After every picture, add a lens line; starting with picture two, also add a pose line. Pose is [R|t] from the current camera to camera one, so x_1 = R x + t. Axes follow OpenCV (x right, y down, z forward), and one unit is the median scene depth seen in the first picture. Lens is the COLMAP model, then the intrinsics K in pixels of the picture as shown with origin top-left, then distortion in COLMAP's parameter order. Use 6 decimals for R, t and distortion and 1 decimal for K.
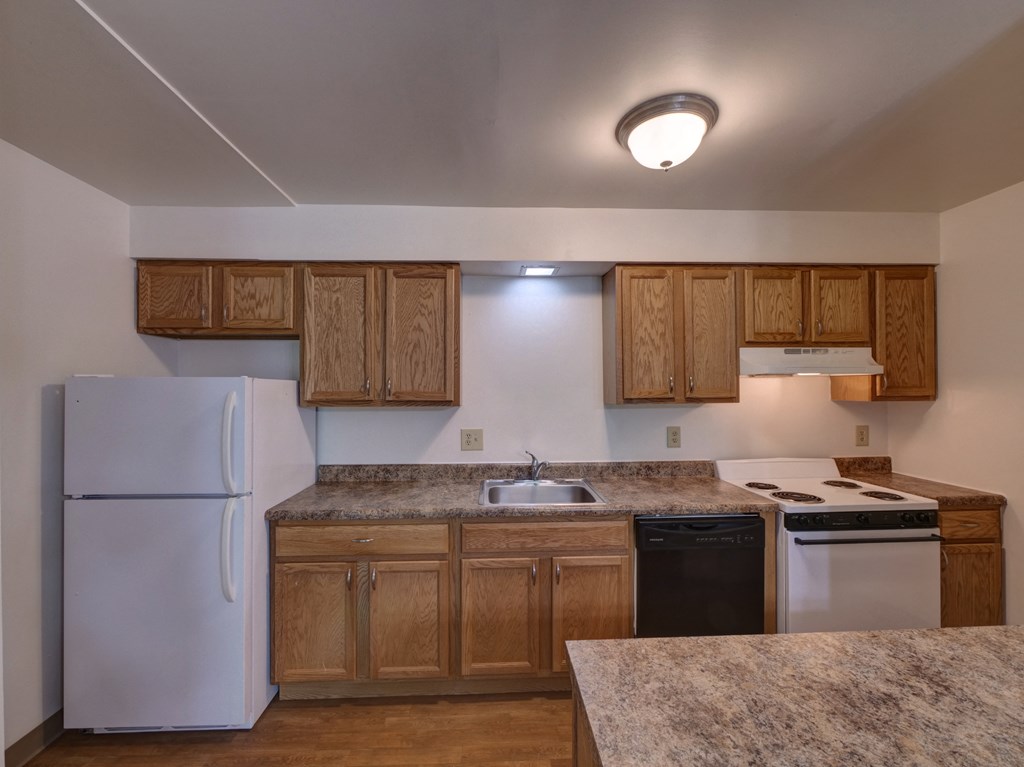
lens RADIAL K [[427.2, 0, 507.7], [0, 427.2, 386.5], [0, 0, 1]] dist [-0.001742, -0.000332]
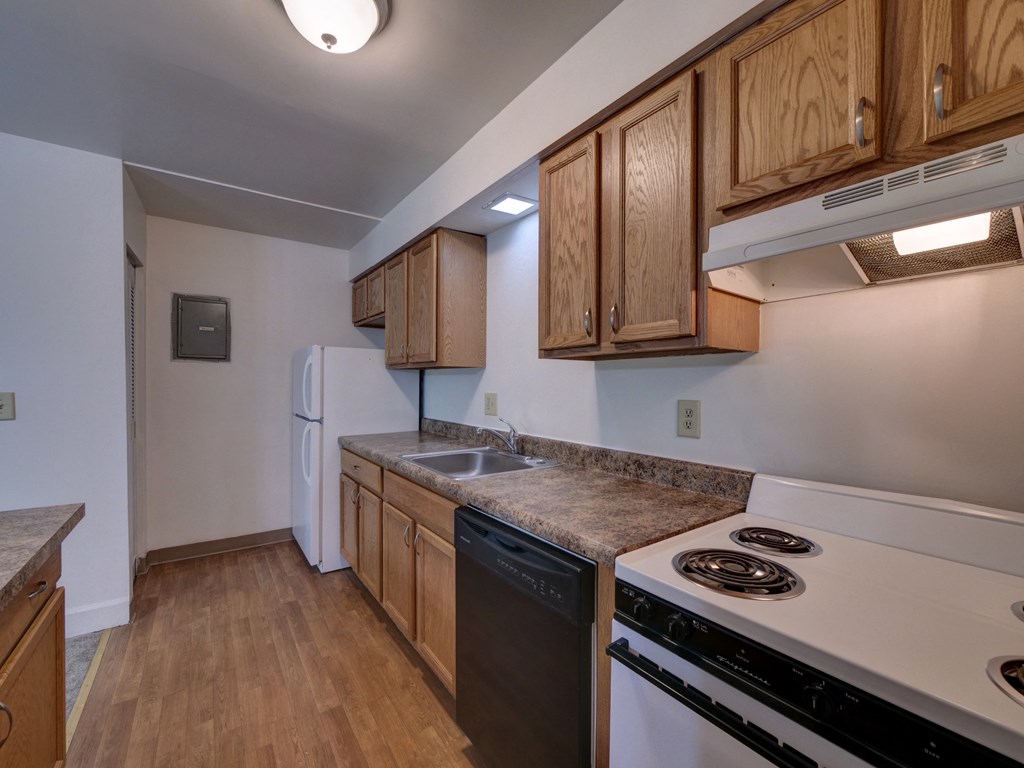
lens RADIAL K [[427.2, 0, 508.4], [0, 427.2, 384.3], [0, 0, 1]] dist [-0.001742, -0.000332]
pose [[0.546093, 0.010810, -0.837655, 0.820200], [-0.003957, 0.999939, 0.010324, 0.076822], [0.837715, -0.002323, 0.546103, 0.559959]]
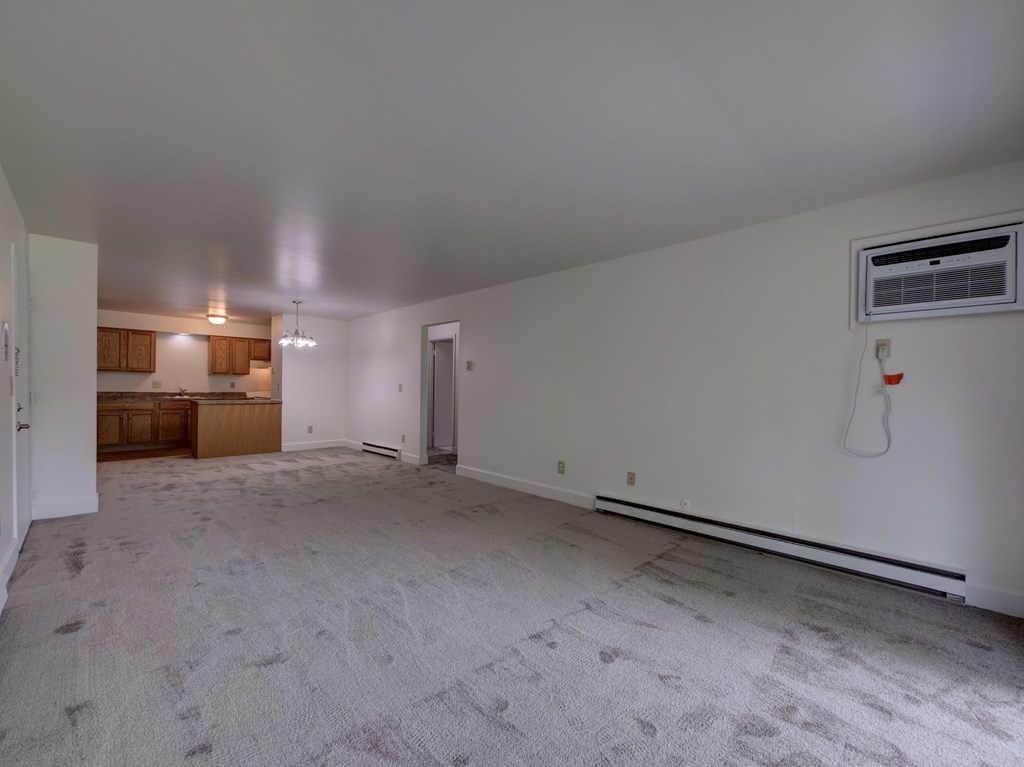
lens RADIAL K [[427.2, 0, 507.2], [0, 427.2, 389.6], [0, 0, 1]] dist [-0.001742, -0.000332]
pose [[0.738449, 0.009712, 0.674240, -0.327810], [-0.017712, 0.999831, 0.004997, 0.111382], [-0.674077, -0.015632, 0.738496, -3.374877]]
